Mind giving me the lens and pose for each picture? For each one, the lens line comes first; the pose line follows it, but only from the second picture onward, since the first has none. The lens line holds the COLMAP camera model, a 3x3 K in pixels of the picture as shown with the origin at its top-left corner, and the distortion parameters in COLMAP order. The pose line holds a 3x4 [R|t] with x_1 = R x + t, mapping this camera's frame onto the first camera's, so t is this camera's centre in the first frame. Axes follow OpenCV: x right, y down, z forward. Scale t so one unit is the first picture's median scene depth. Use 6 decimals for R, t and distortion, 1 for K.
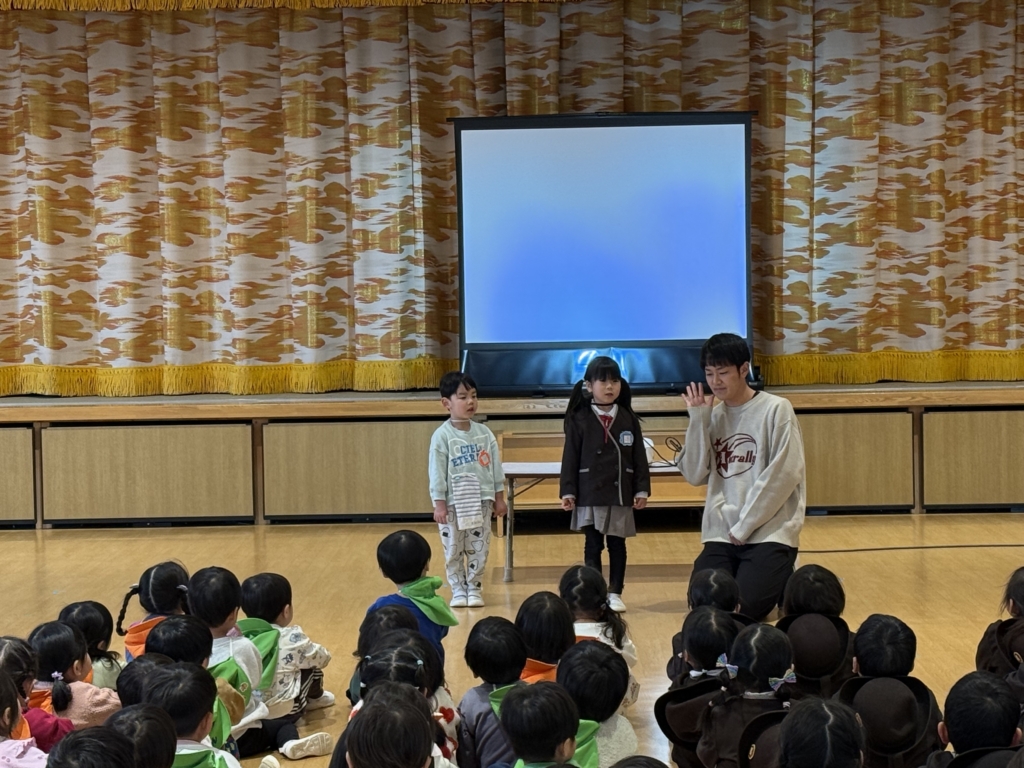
lens RADIAL K [[2477.9, 0, 495.4], [0, 2477.9, 395.6], [0, 0, 1]] dist [0.132149, 0.000000]
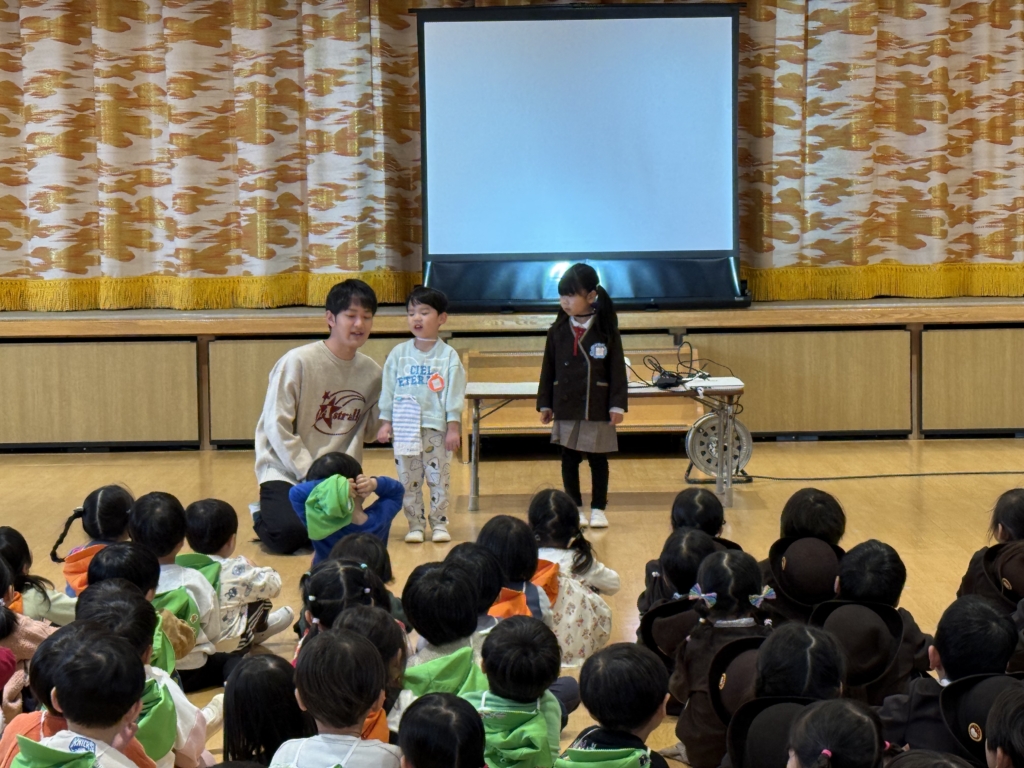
lens RADIAL K [[2768.1, 0, 508.1], [0, 2768.1, 383.0], [0, 0, 1]] dist [0.145770, 0.000000]
pose [[0.999870, 0.002178, 0.015961, 0.001068], [-0.002581, 0.999678, 0.025255, 0.000606], [-0.015901, -0.025293, 0.999554, -0.031374]]
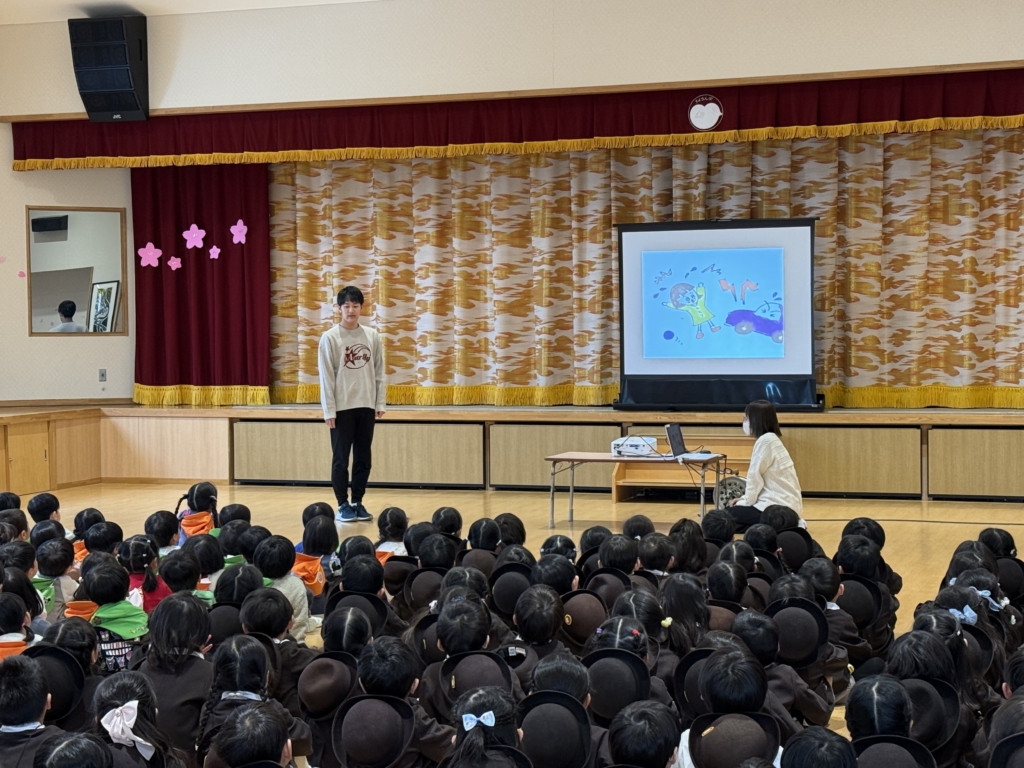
lens RADIAL K [[1885.0, 0, 492.7], [0, 1885.0, 401.3], [0, 0, 1]] dist [0.148785, 0.000000]
pose [[0.946517, 0.022283, -0.321884, 0.267917], [-0.024335, 0.999701, -0.002352, -0.000346], [0.321735, 0.010059, 0.946776, -0.099517]]
